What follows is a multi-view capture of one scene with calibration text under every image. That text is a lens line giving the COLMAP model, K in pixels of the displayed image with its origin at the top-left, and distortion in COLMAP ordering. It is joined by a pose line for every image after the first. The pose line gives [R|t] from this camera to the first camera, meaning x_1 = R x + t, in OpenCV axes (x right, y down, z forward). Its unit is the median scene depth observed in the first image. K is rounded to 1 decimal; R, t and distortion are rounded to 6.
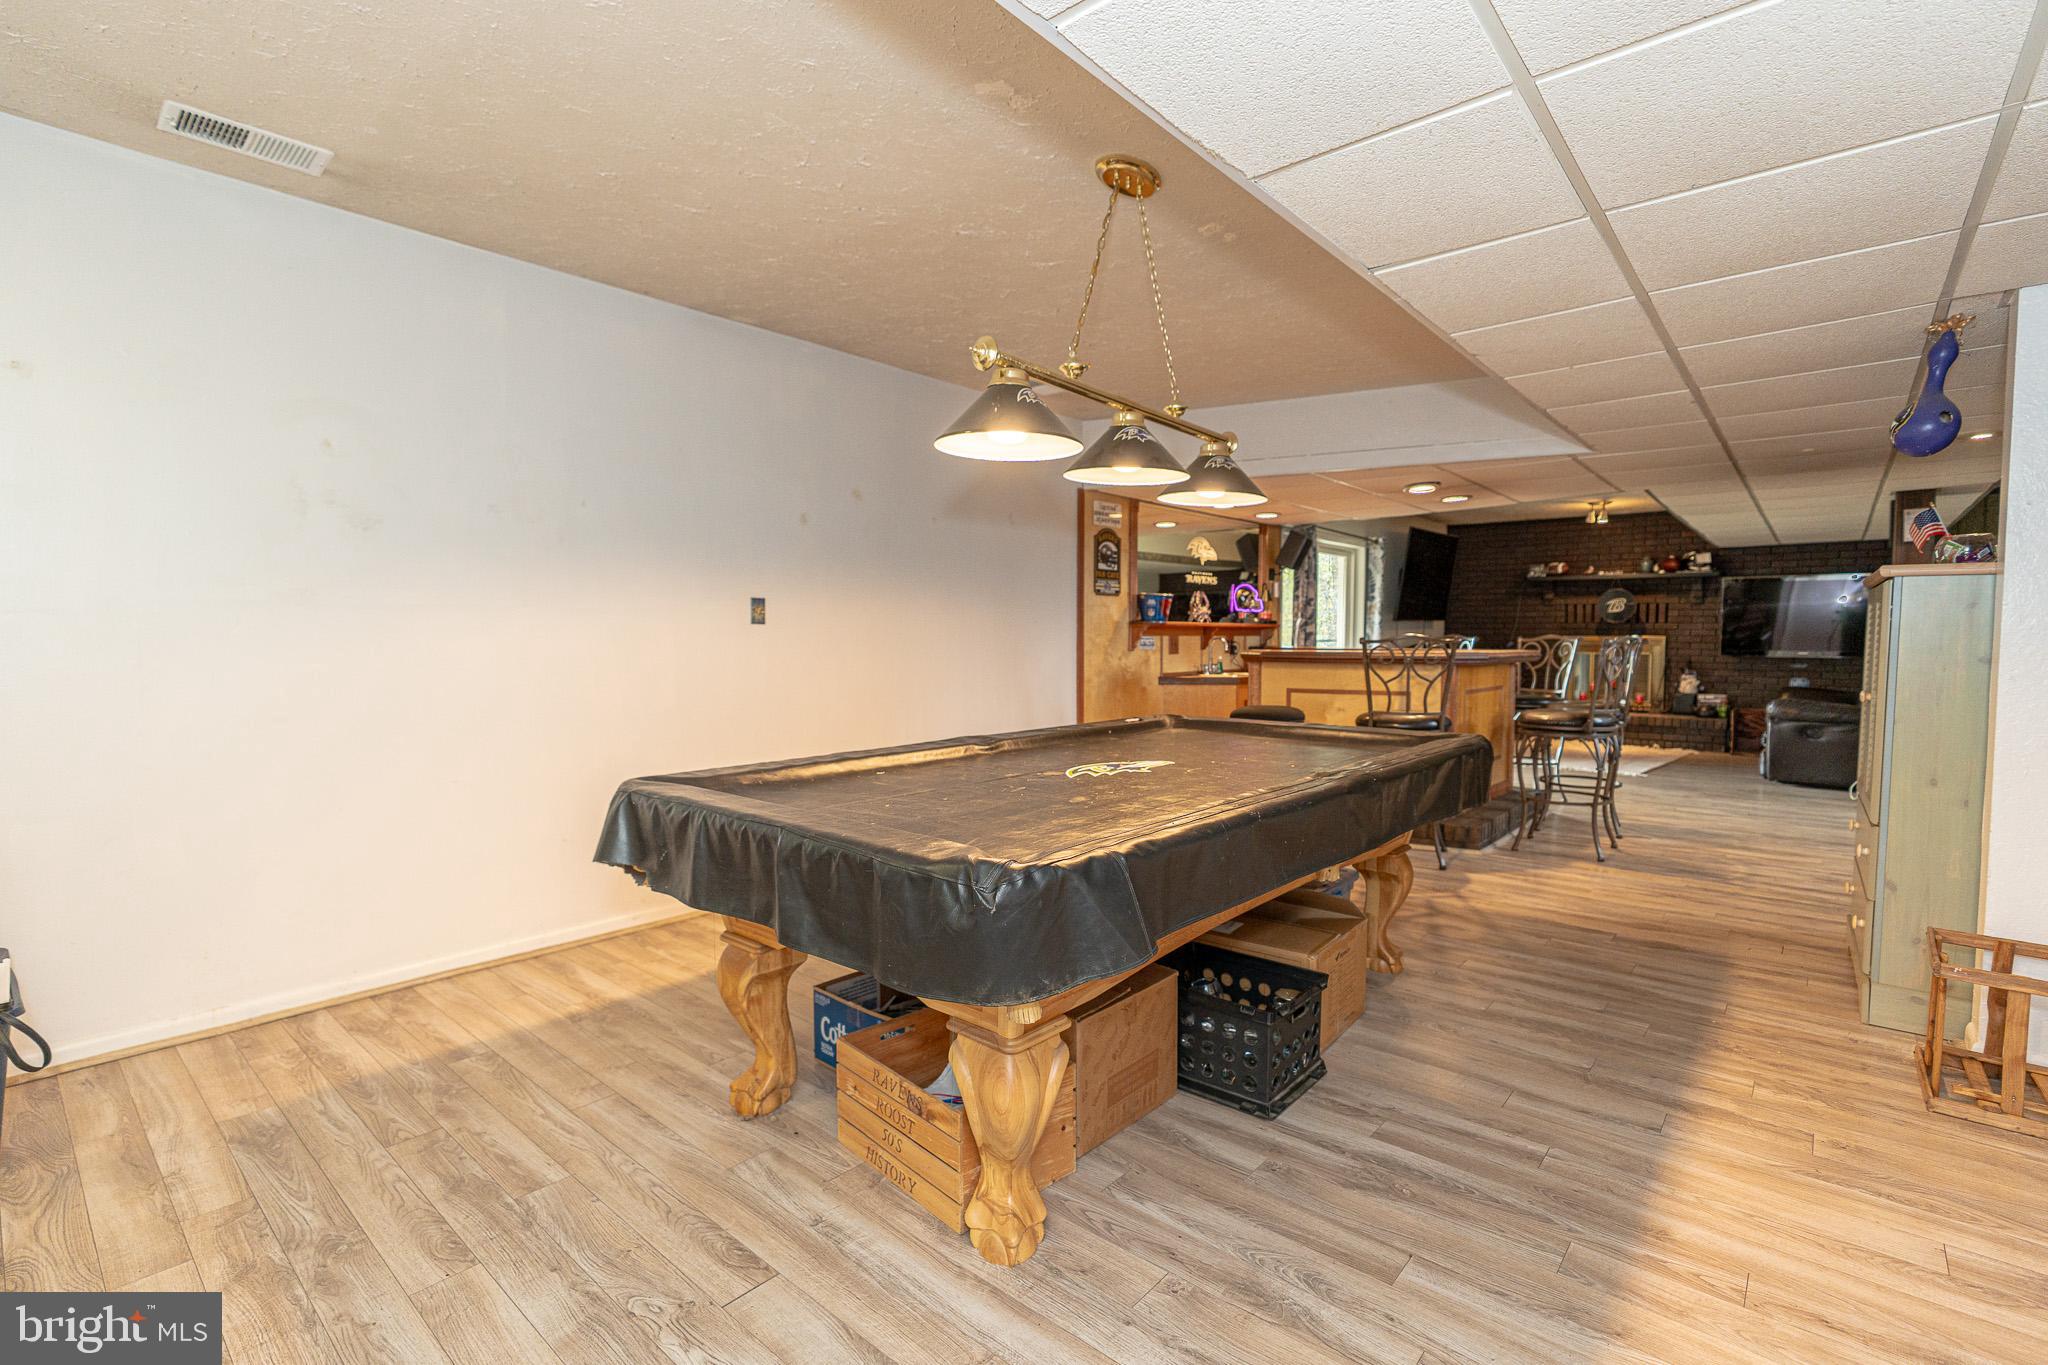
lens RADIAL K [[915.6, 0, 1036.1], [0, 915.6, 677.3], [0, 0, 1]] dist [-0.006967, 0.001426]
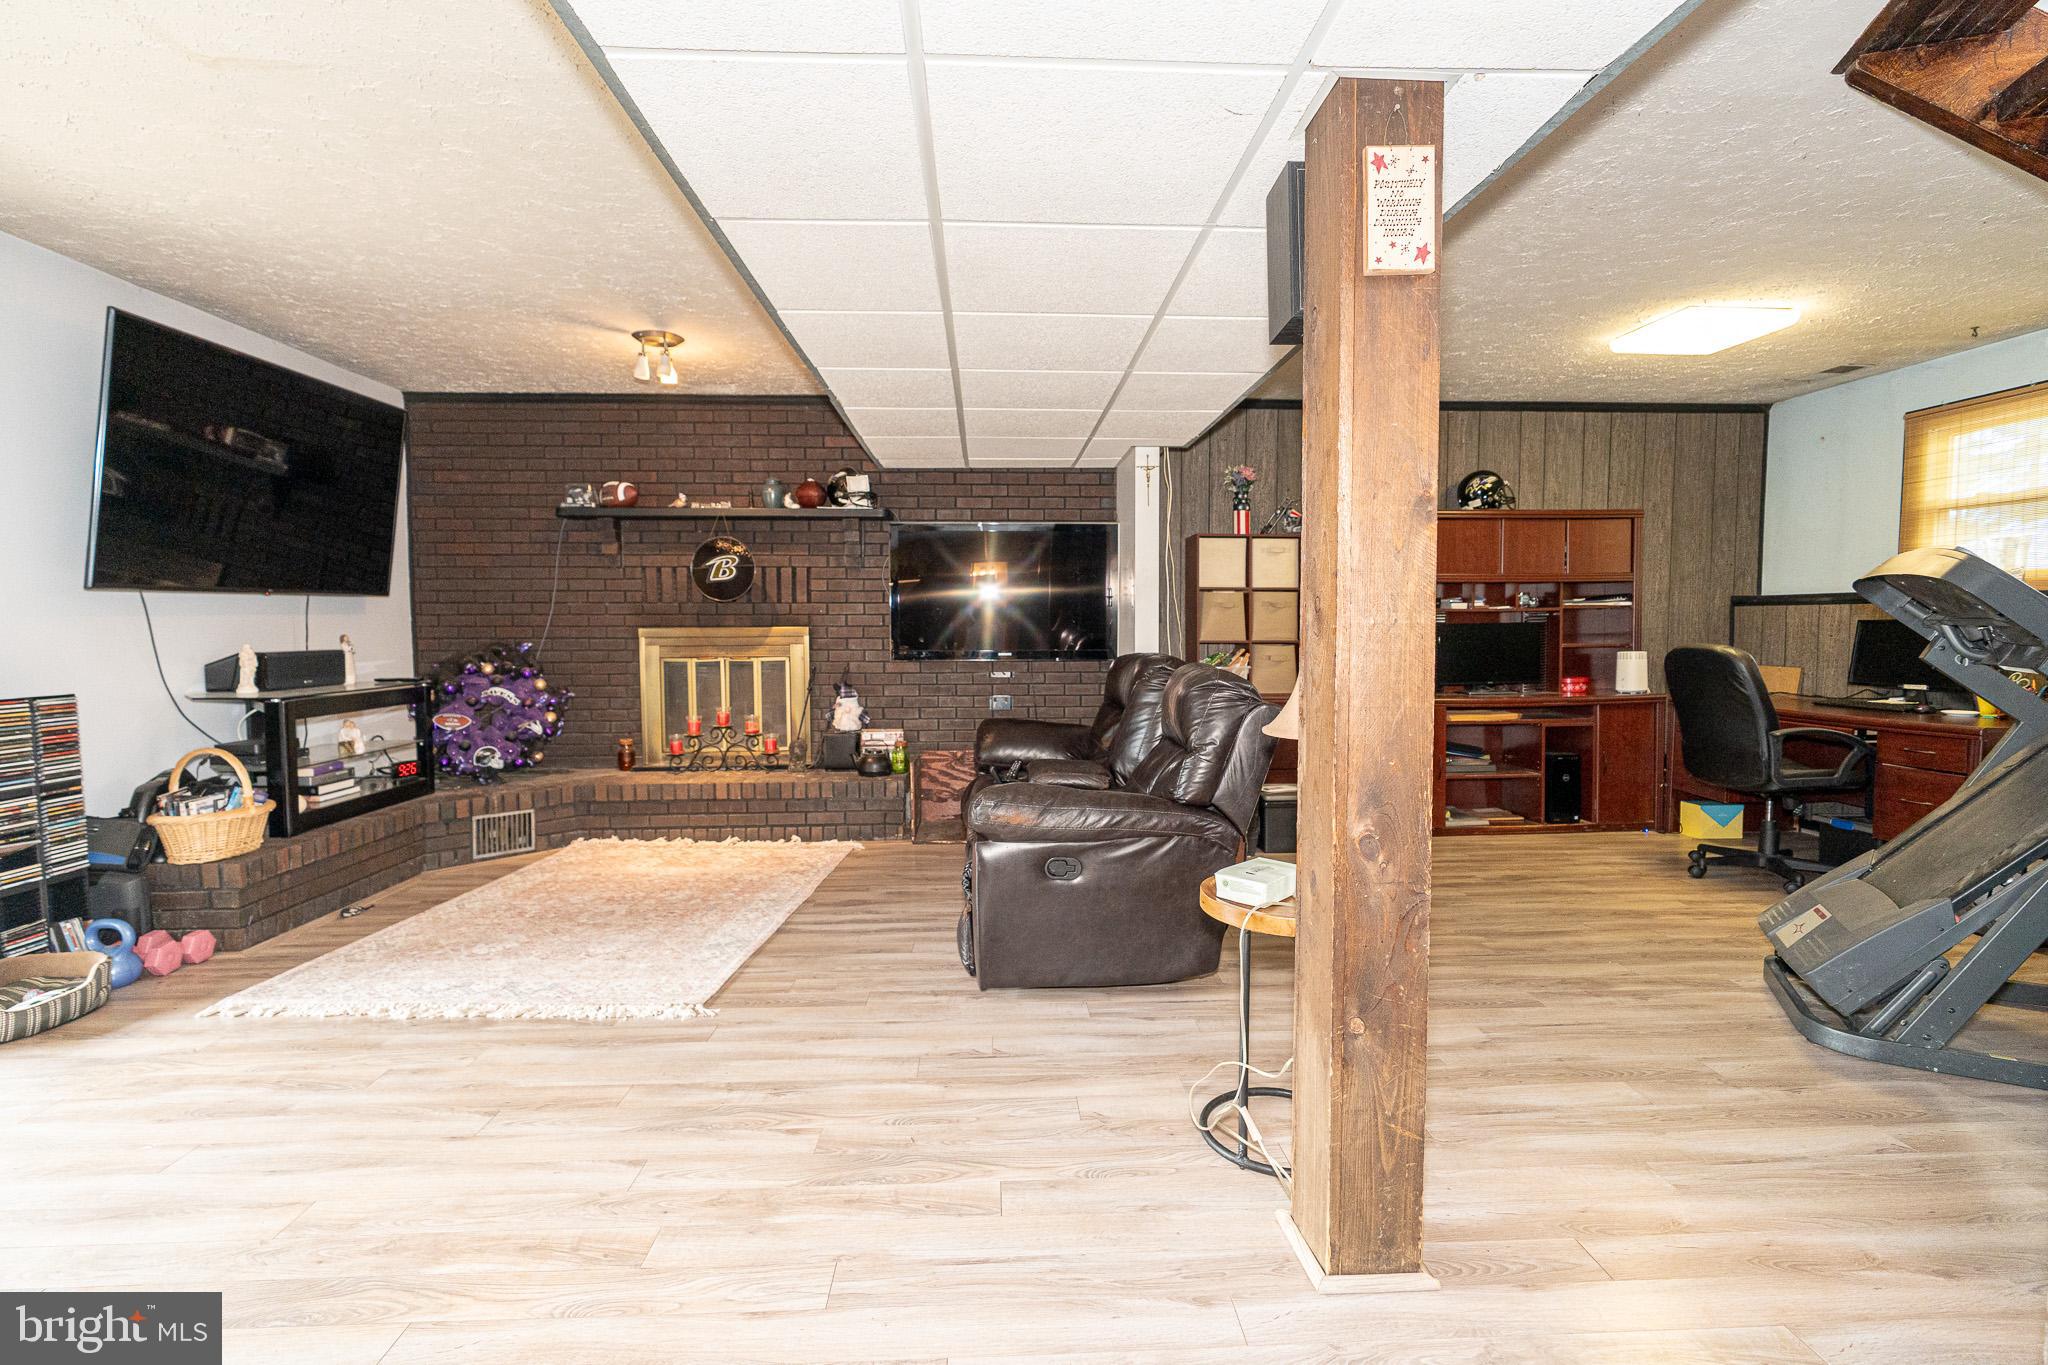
lens RADIAL K [[942.9, 0, 1019.5], [0, 942.9, 676.1], [0, 0, 1]] dist [-0.007765, 0.000502]
pose [[0.731138, -0.040725, 0.681013, 0.406615], [0.037211, 0.999111, 0.019797, -0.022980], [-0.681214, 0.010867, 0.732004, 0.514918]]
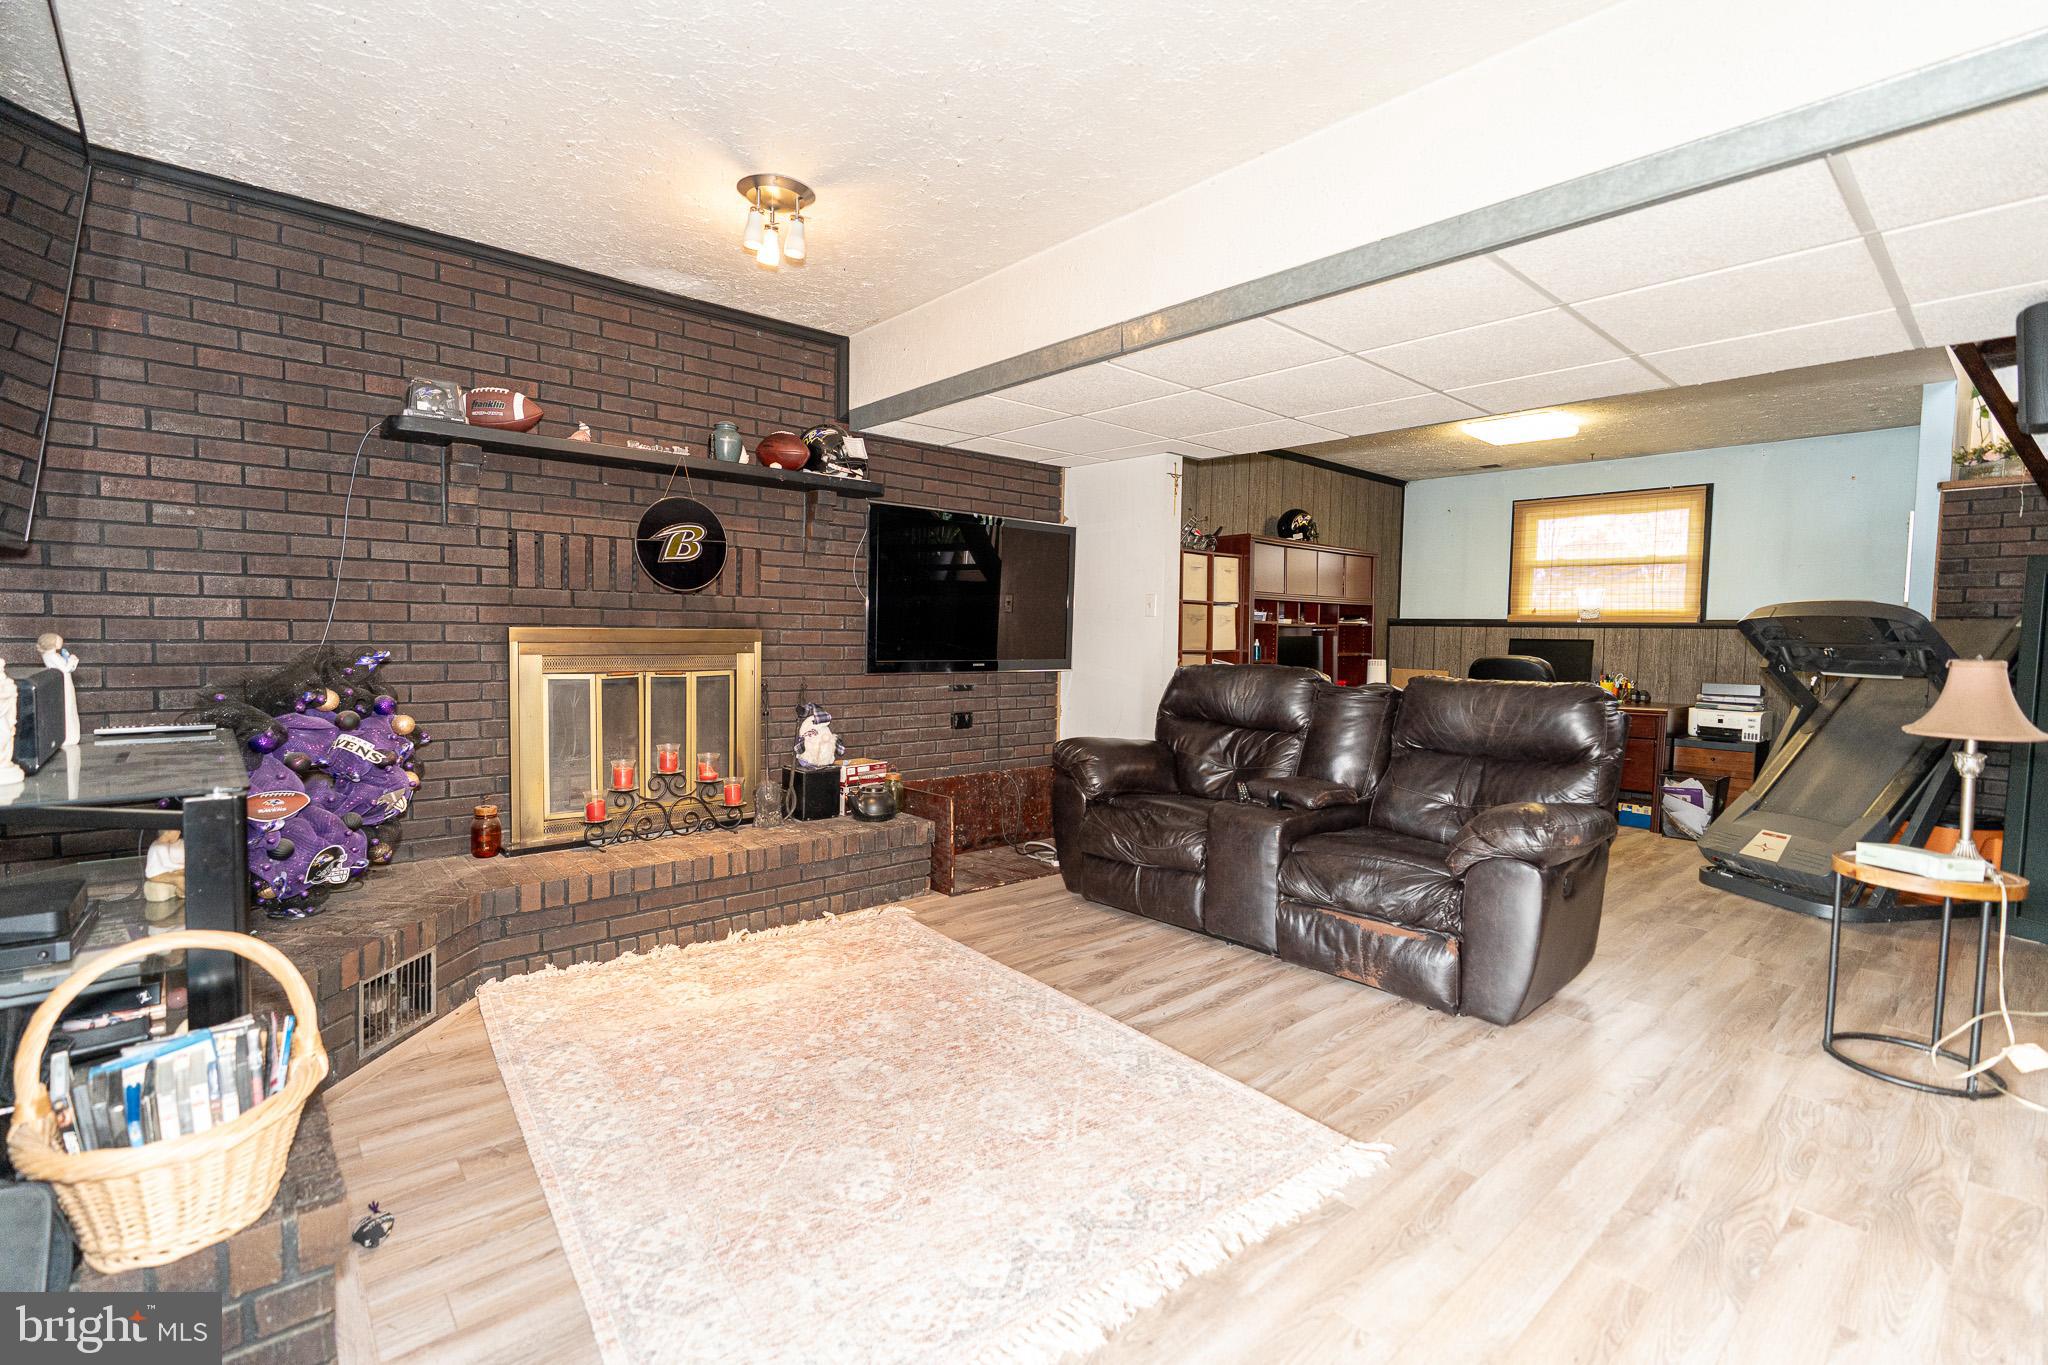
lens RADIAL K [[915.6, 0, 1036.1], [0, 915.6, 677.3], [0, 0, 1]] dist [-0.006967, 0.001426]
pose [[0.138433, -0.047995, 0.989208, 0.311660], [0.031811, 0.998525, 0.043995, -0.039103], [-0.989861, 0.025377, 0.139756, 0.842729]]
